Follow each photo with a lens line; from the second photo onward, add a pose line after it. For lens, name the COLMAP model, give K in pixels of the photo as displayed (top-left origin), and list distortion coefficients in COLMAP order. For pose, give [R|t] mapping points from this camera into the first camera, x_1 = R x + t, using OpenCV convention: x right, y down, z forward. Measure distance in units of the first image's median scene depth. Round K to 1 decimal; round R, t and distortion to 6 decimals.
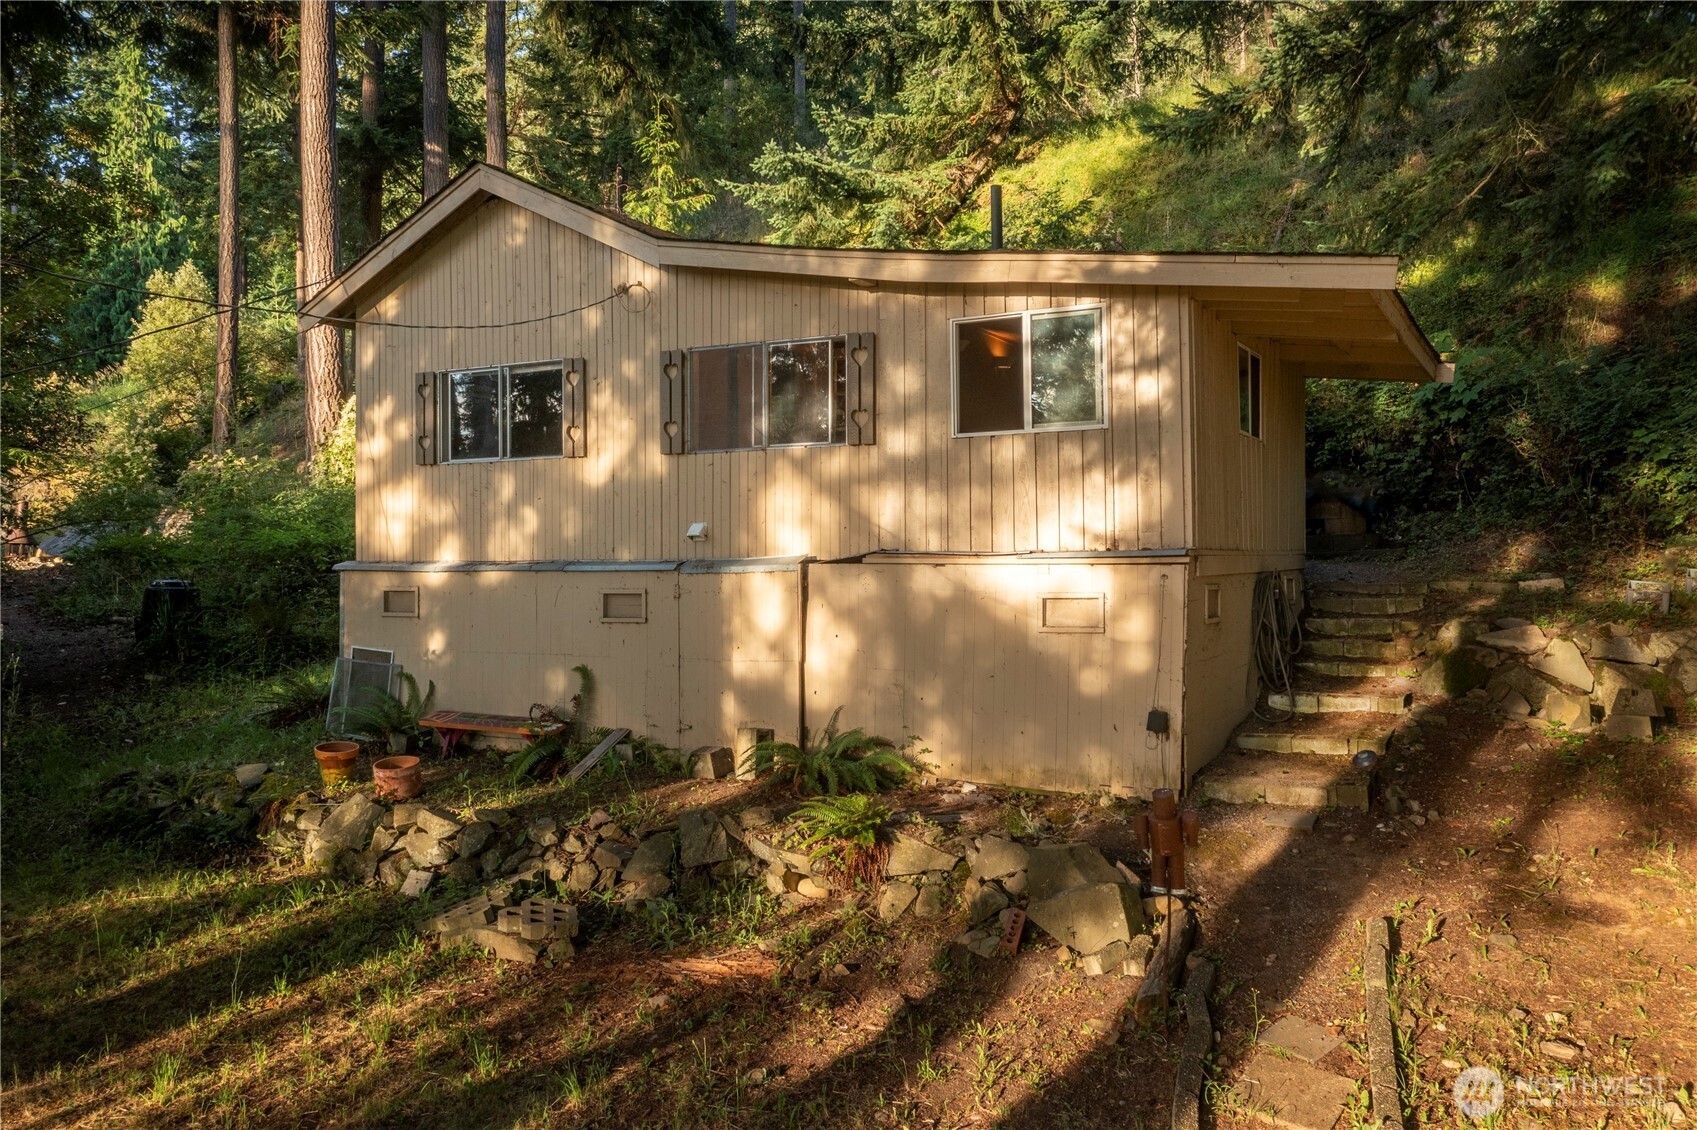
lens RADIAL K [[1374.4, 0, 847.5], [0, 1374.4, 556.5], [0, 0, 1]] dist [-0.029923, 0.003056]
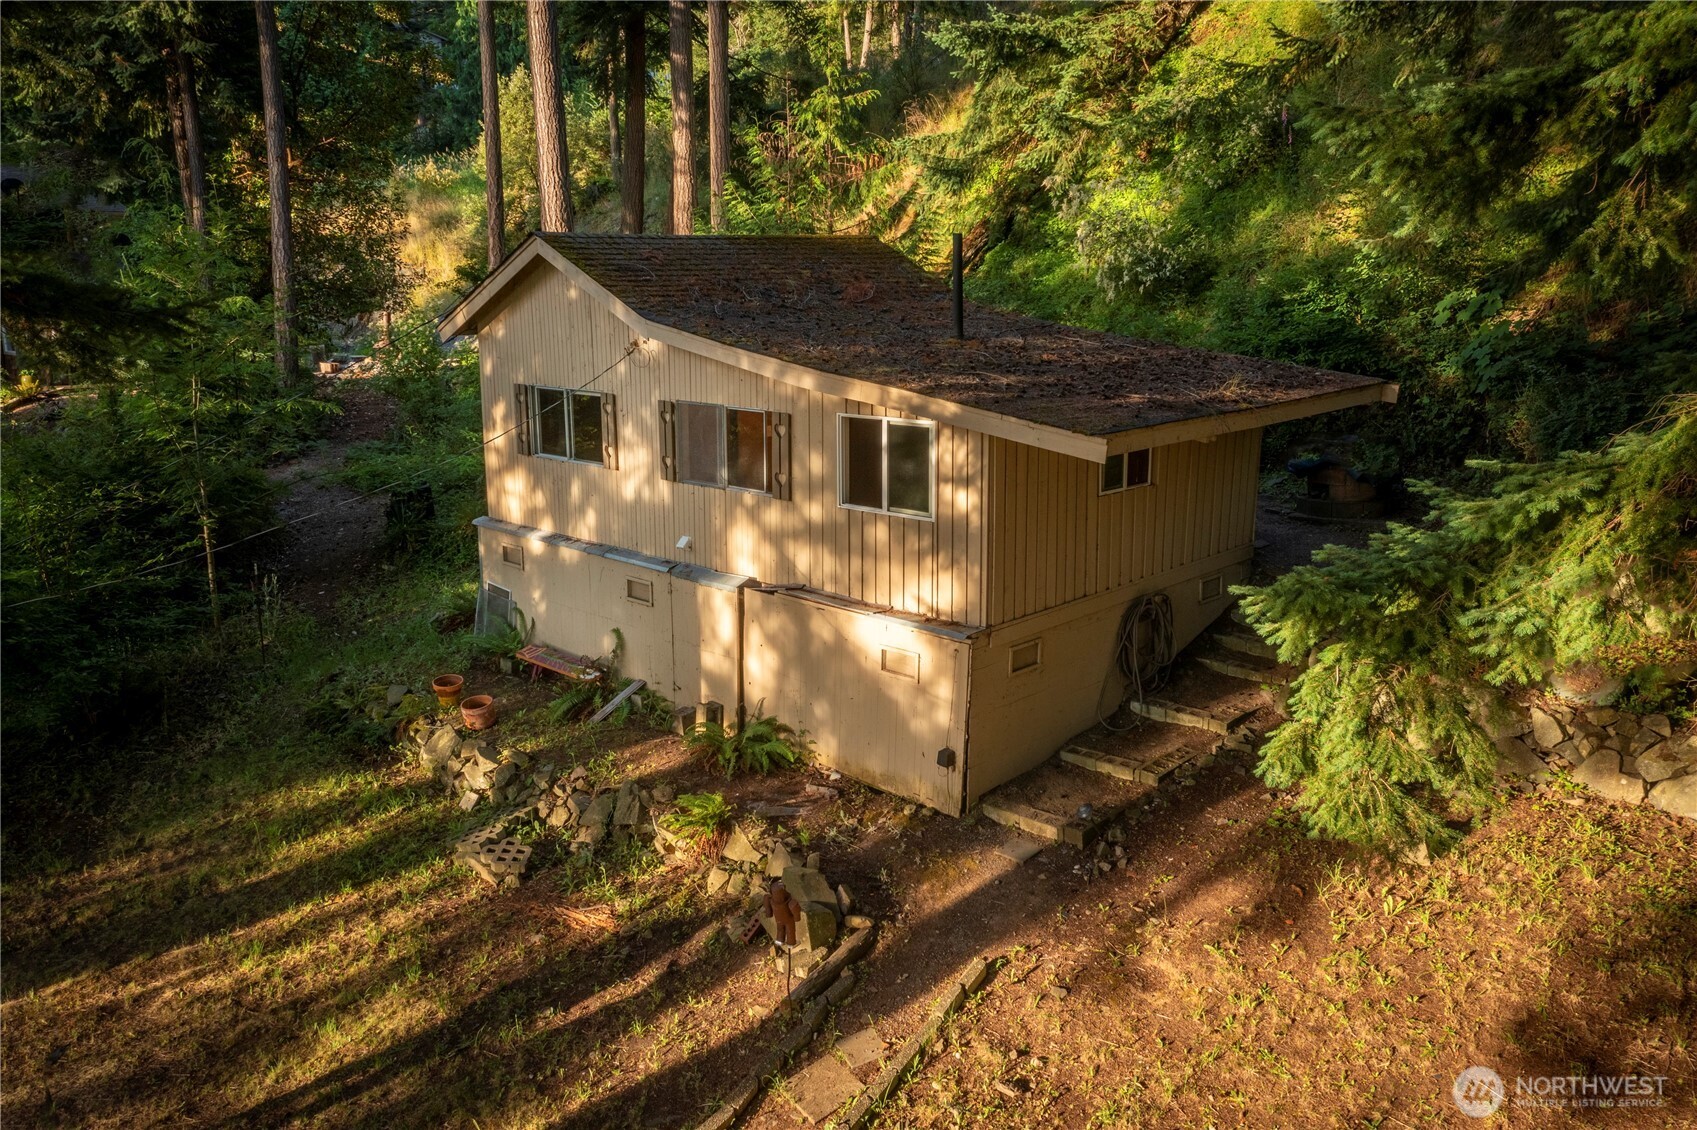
lens RADIAL K [[1374.4, 0, 844.9], [0, 1374.4, 578.6], [0, 0, 1]] dist [-0.029923, 0.003056]
pose [[0.958268, 0.066766, -0.277964, 0.398319], [0.001335, 0.971288, 0.237902, -0.293994], [0.285867, -0.228345, 0.930666, -0.174643]]
